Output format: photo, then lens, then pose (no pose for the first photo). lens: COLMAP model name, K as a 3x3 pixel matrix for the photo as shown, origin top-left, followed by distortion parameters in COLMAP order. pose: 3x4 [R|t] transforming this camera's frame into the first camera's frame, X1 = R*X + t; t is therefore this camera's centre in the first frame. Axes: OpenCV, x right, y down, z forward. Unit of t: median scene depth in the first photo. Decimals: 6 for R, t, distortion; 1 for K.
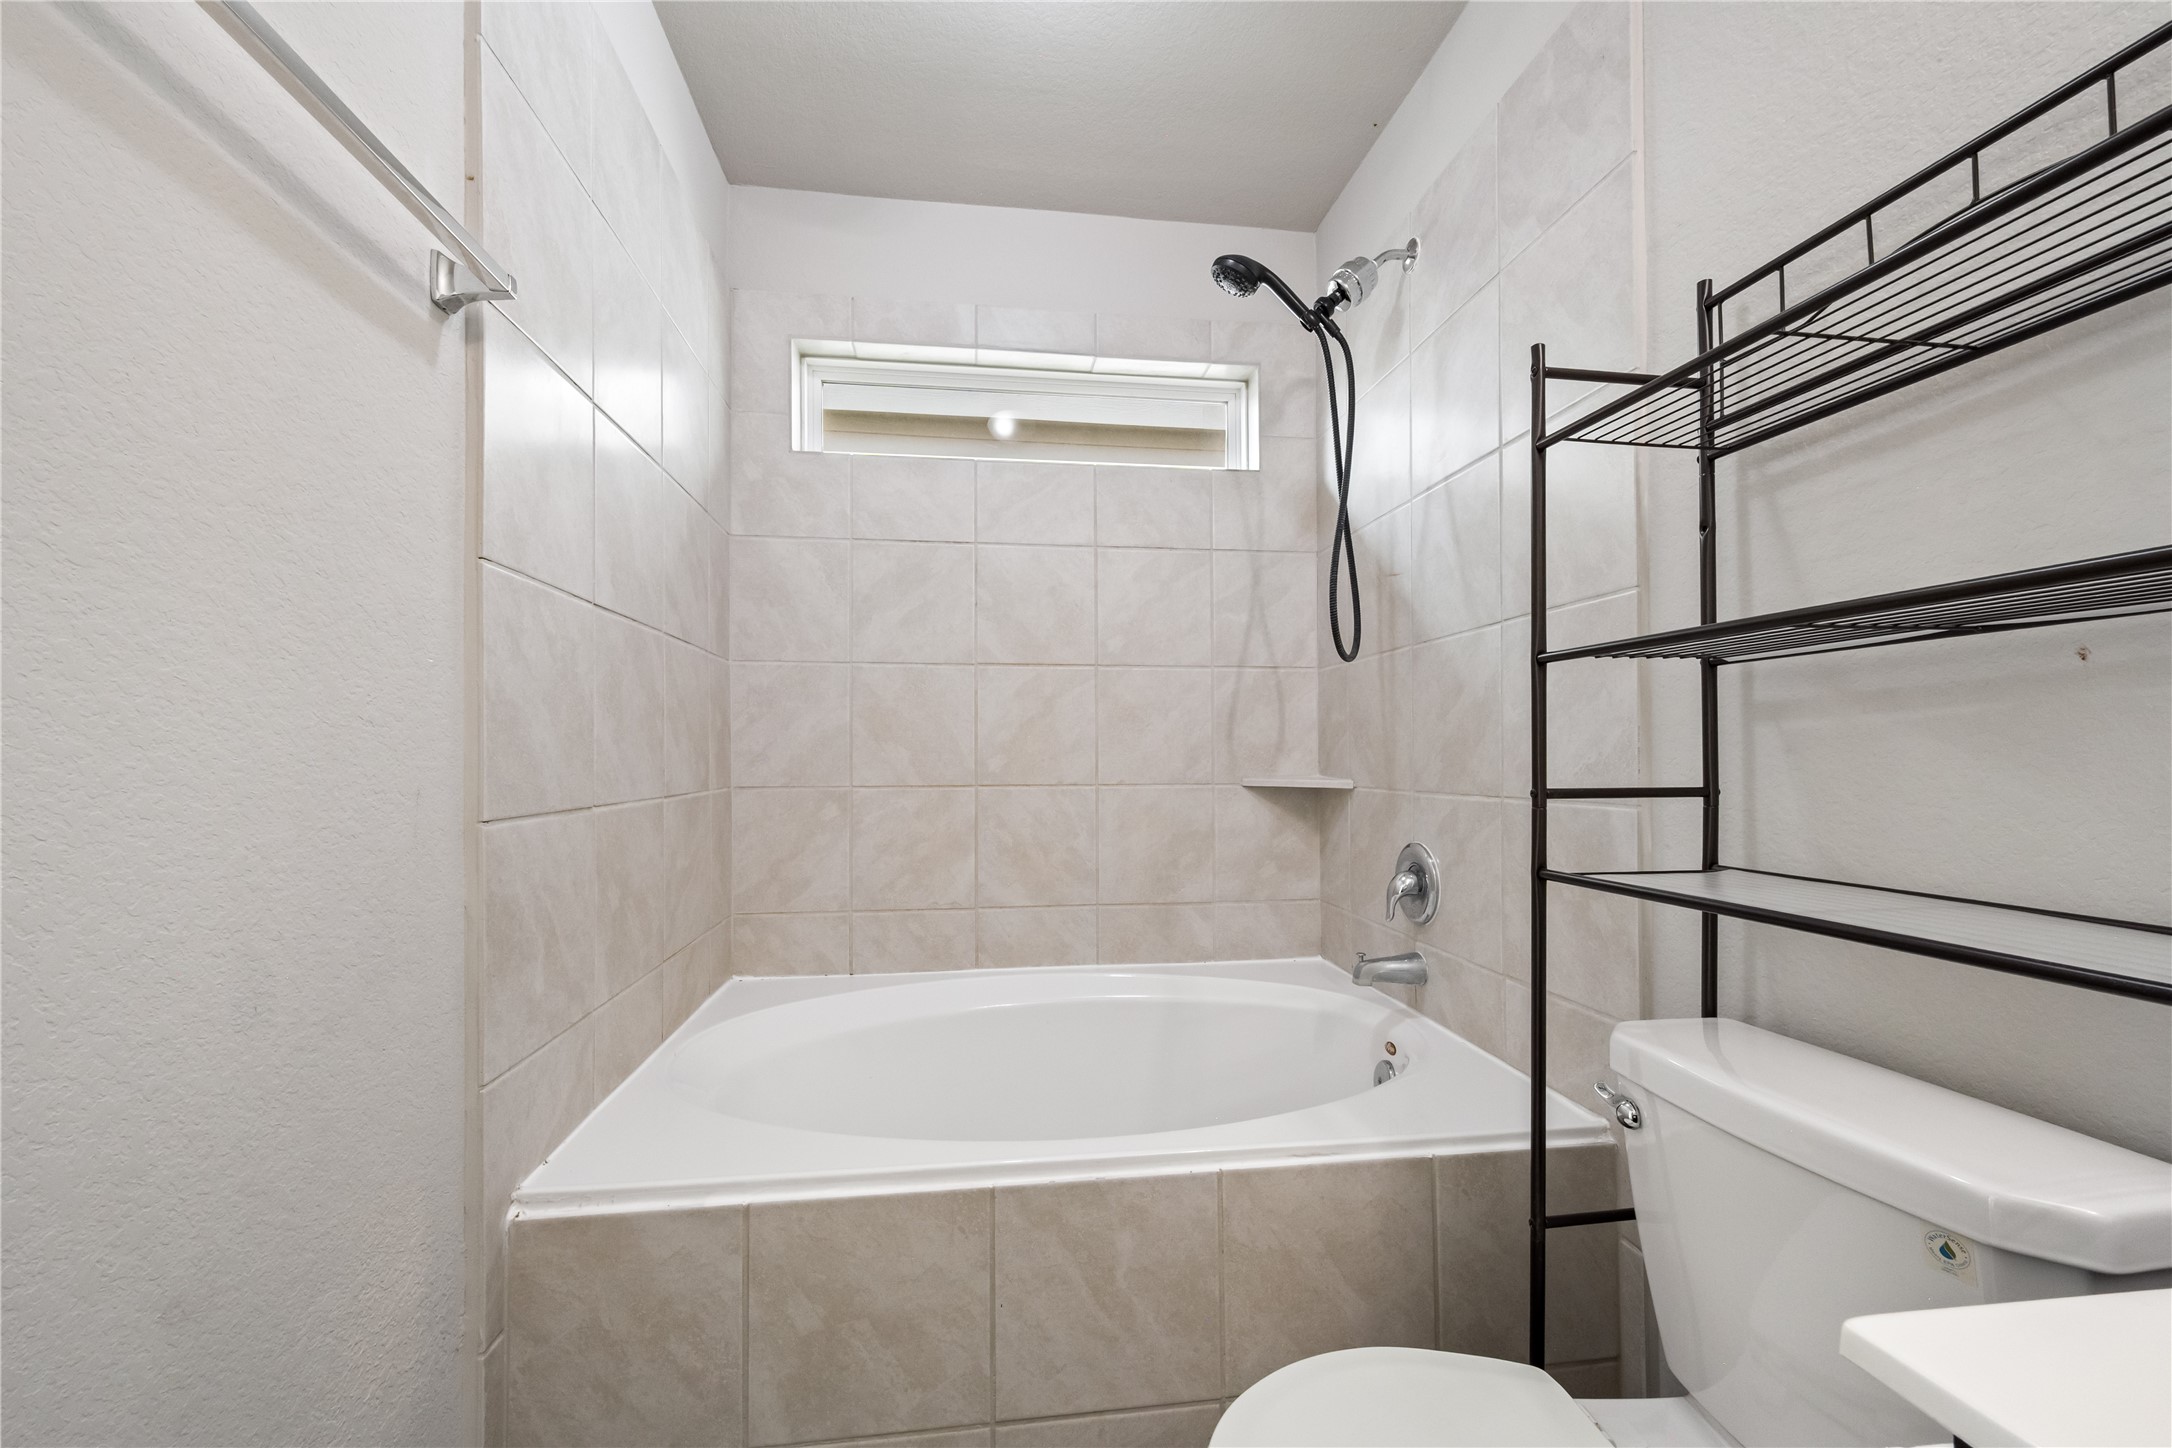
lens RADIAL K [[855.6, 0, 1089.8], [0, 855.6, 743.6], [0, 0, 1]] dist [0.000358, 0.000125]
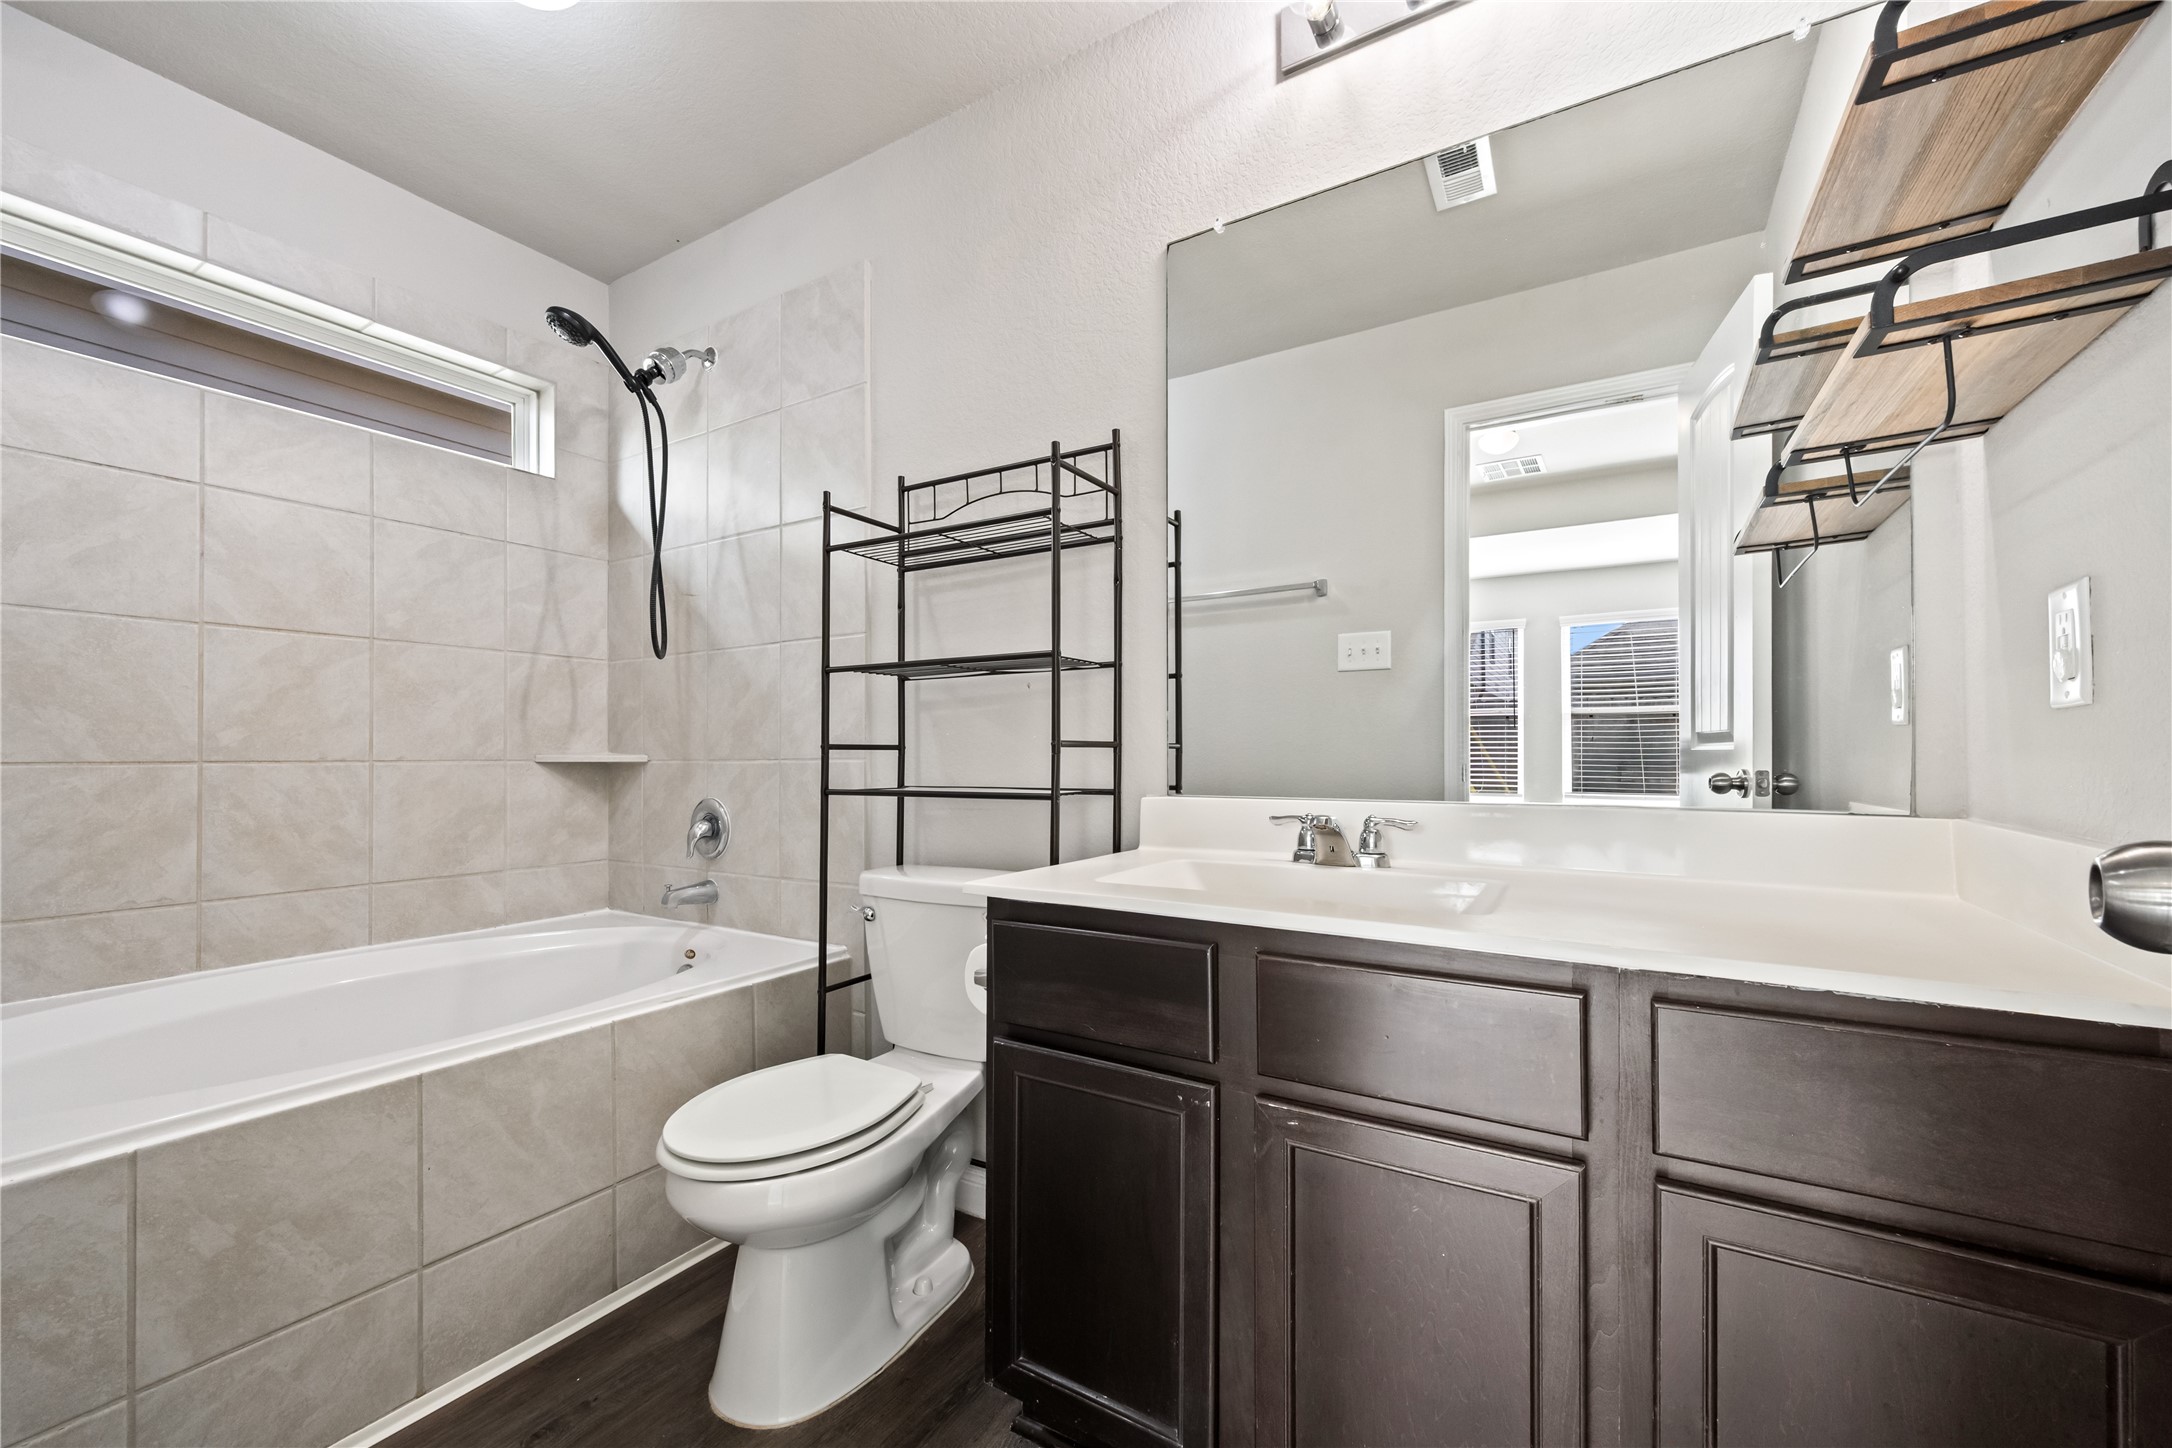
lens RADIAL K [[855.6, 0, 1089.8], [0, 855.6, 743.6], [0, 0, 1]] dist [0.000358, 0.000125]
pose [[0.624955, 0.010359, 0.780592, -0.294913], [-0.007853, 0.999945, -0.006983, 0.035120], [-0.780621, -0.001766, 0.625002, -0.304475]]
